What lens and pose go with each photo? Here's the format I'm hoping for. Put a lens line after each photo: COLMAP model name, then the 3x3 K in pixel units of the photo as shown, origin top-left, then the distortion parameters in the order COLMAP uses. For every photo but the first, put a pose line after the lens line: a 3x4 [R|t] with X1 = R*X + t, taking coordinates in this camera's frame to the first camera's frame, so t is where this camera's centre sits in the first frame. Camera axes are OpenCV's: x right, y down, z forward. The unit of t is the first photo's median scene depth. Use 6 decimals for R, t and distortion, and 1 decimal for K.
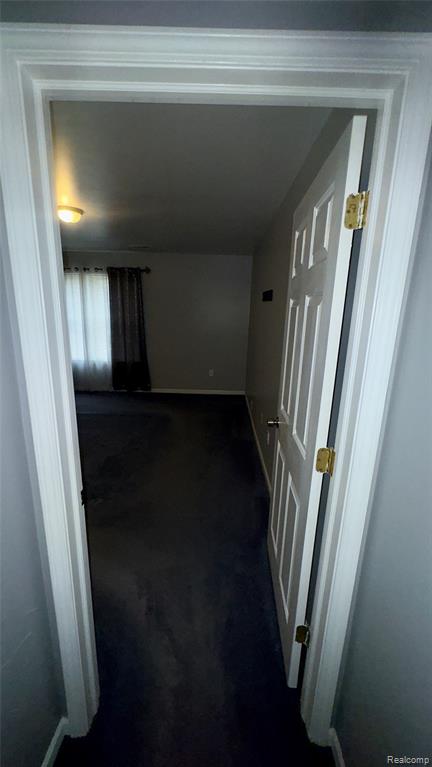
lens RADIAL K [[308.7, 0, 217.2], [0, 308.7, 384.2], [0, 0, 1]] dist [0.002109, 0.000456]
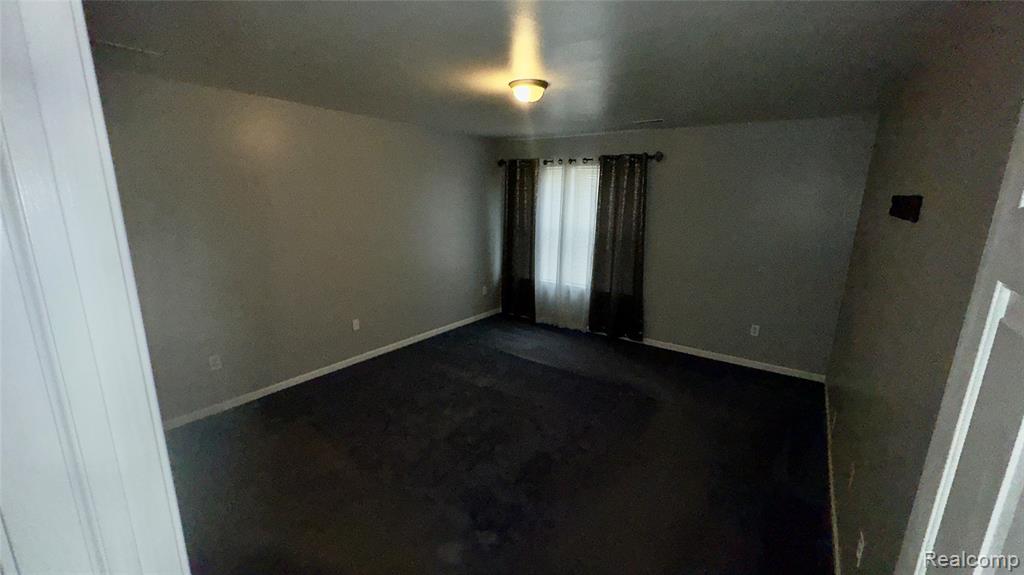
lens RADIAL K [[412.1, 0, 509.5], [0, 412.1, 287.7], [0, 0, 1]] dist [0.002109, 0.000456]
pose [[0.820215, 0.110997, -0.561184, 0.028340], [-0.128272, 0.991701, 0.008669, -0.066793], [0.557489, 0.064874, 0.827646, 0.139255]]
